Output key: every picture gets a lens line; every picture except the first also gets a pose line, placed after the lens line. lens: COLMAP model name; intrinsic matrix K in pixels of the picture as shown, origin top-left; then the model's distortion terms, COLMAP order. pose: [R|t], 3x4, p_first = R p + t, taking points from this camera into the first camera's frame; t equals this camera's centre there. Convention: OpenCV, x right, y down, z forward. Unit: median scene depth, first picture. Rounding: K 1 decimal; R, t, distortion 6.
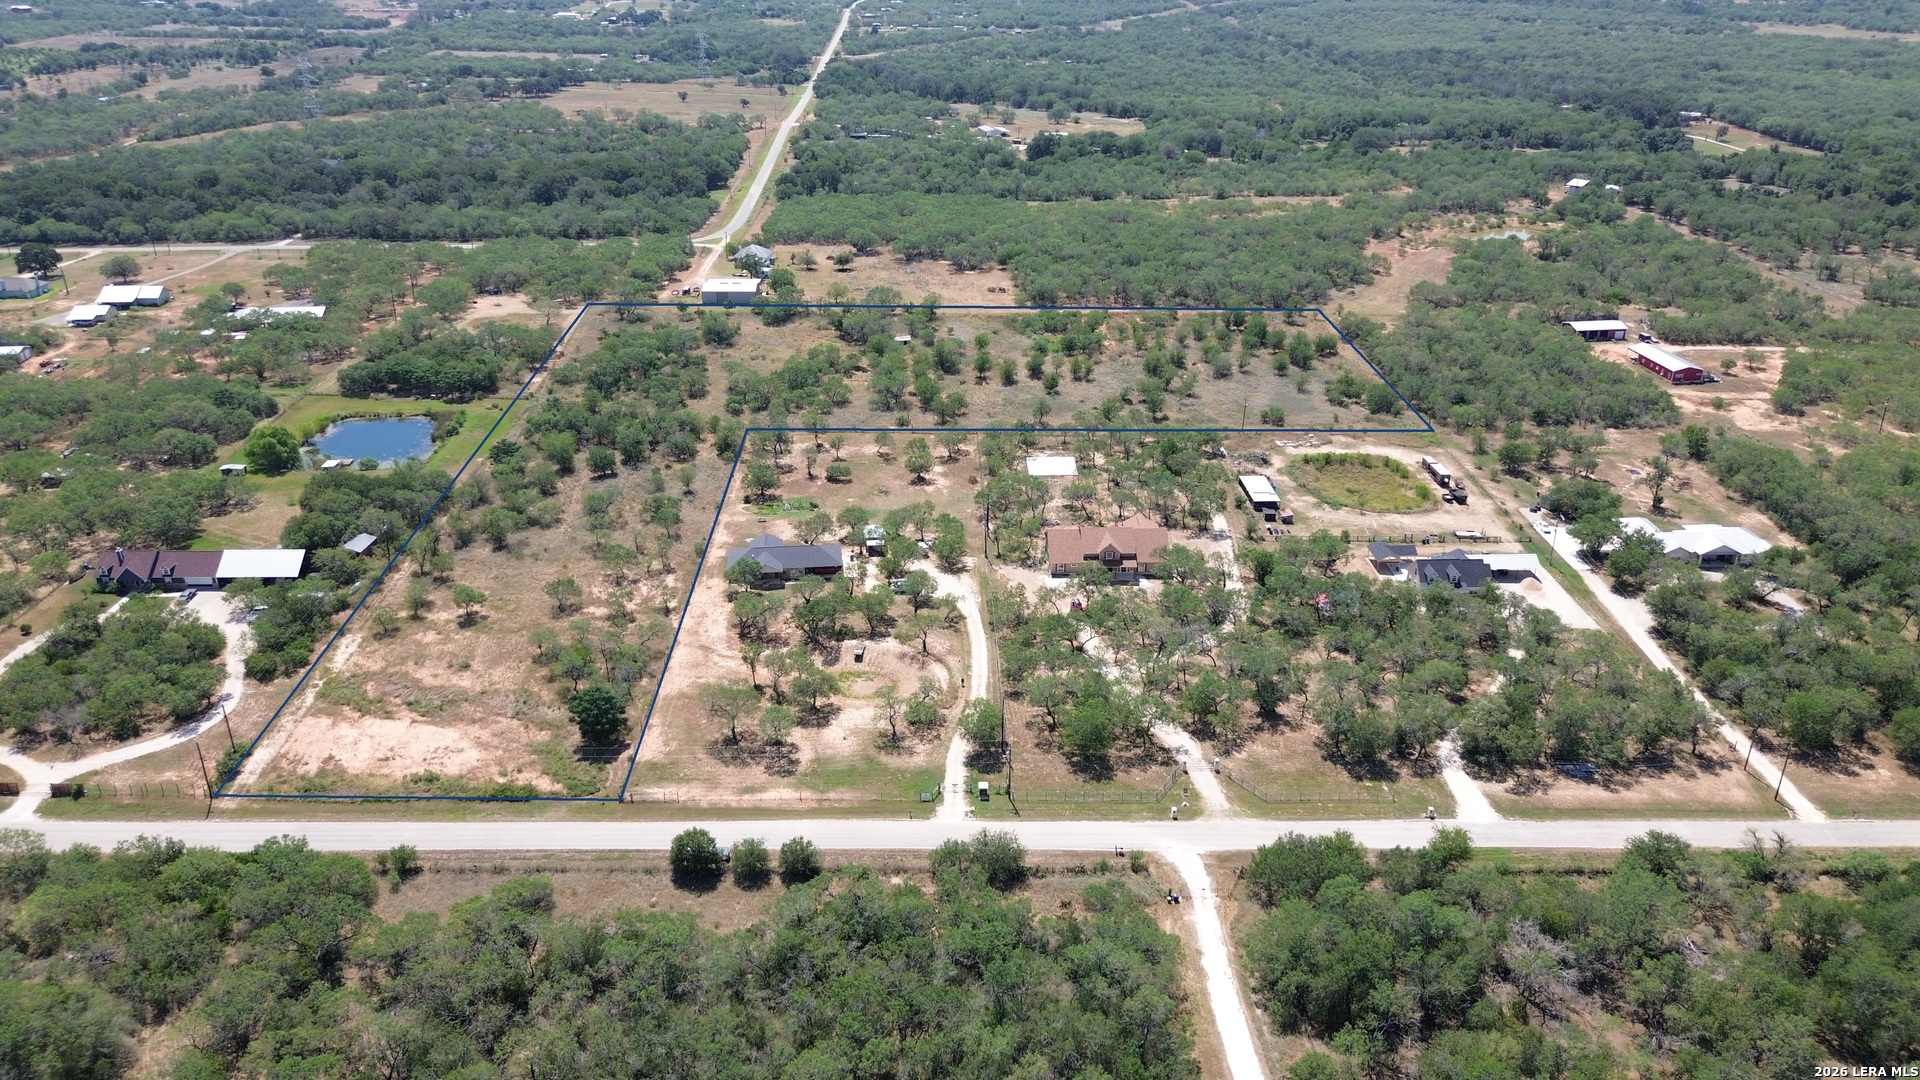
lens RADIAL K [[1358.9, 0, 964.4], [0, 1358.9, 537.3], [0, 0, 1]] dist [0.062686, -0.064080]
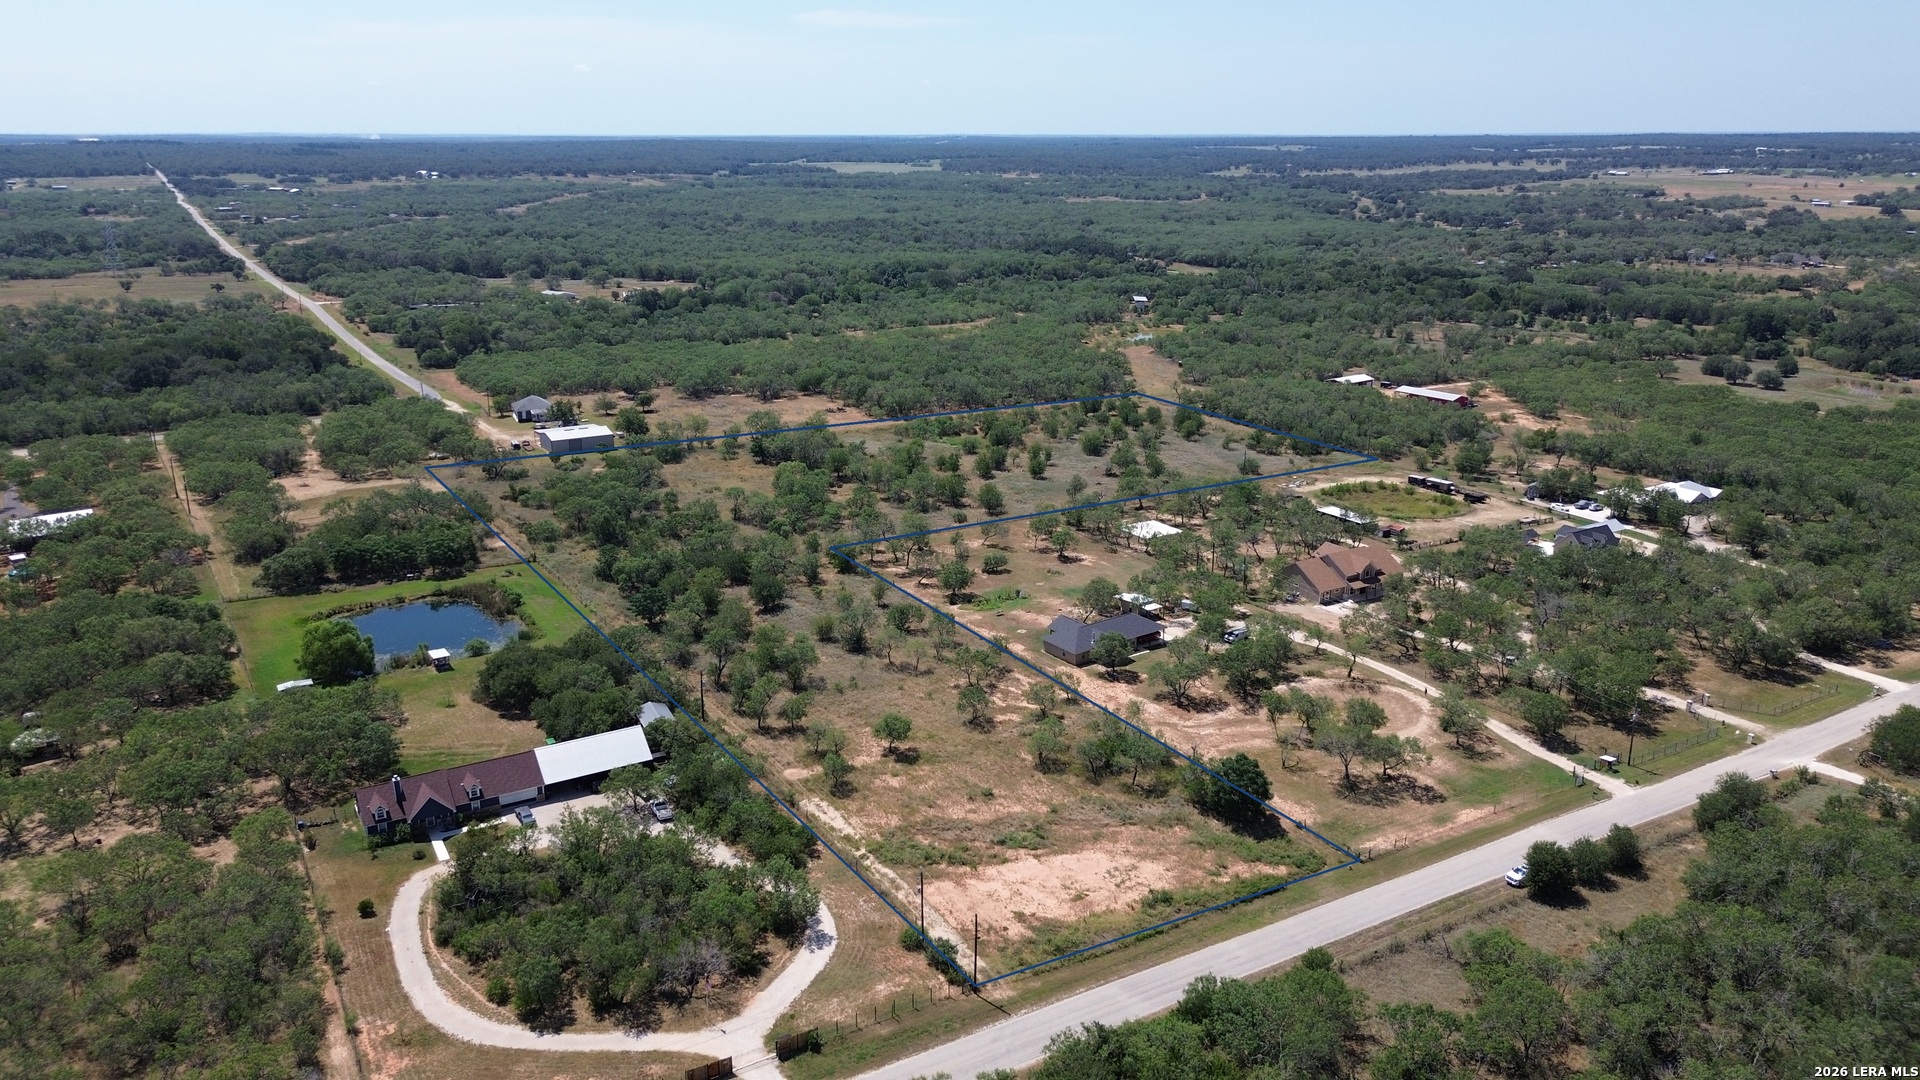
lens RADIAL K [[1358.9, 0, 964.4], [0, 1358.9, 537.3], [0, 0, 1]] dist [0.062686, -0.064080]
pose [[0.865632, -0.146735, 0.478695, -0.583538], [0.211447, 0.973785, -0.083868, 0.007970], [-0.453840, 0.173817, 0.873966, 0.215555]]
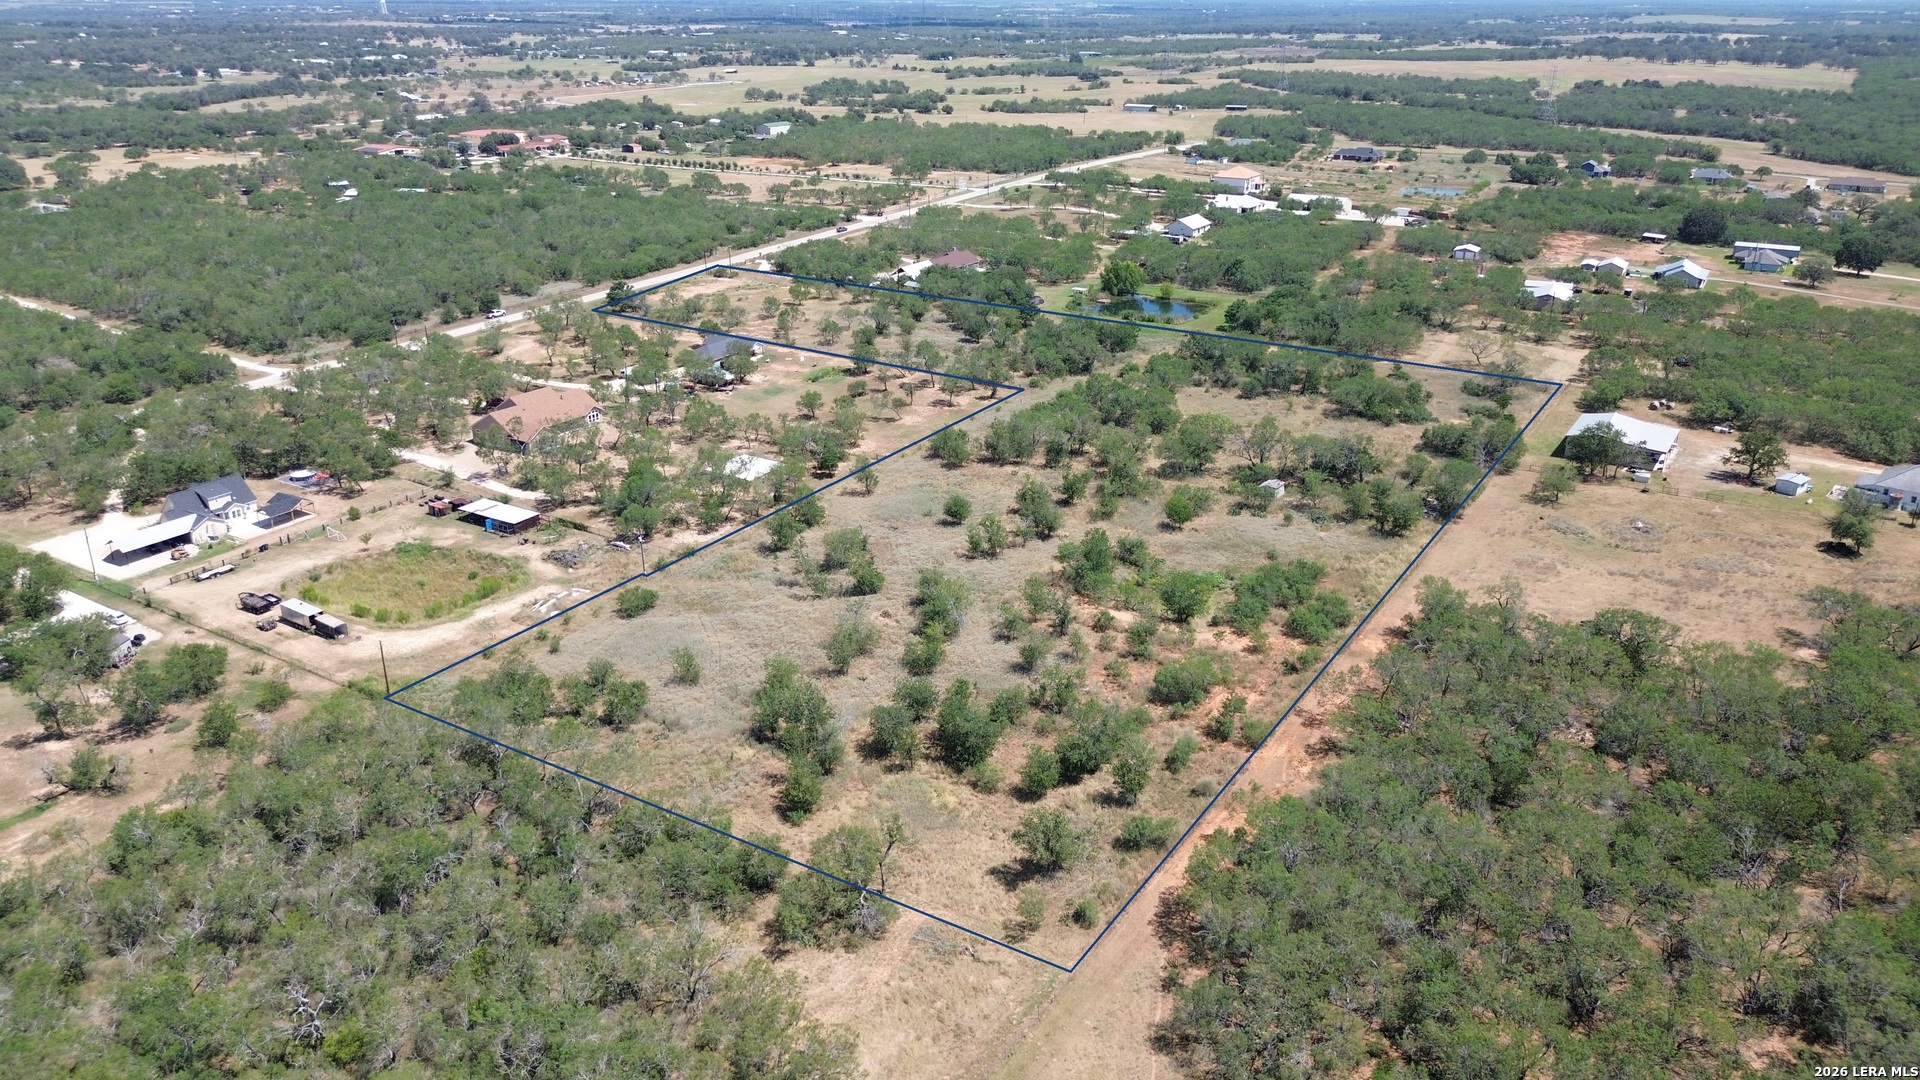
lens RADIAL K [[1358.9, 0, 964.4], [0, 1358.9, 537.3], [0, 0, 1]] dist [0.062686, -0.064080]
pose [[-0.567654, 0.299813, -0.766734, 0.708063], [-0.347111, 0.757342, 0.553125, -0.583411], [0.746514, 0.580126, -0.325840, 1.540692]]
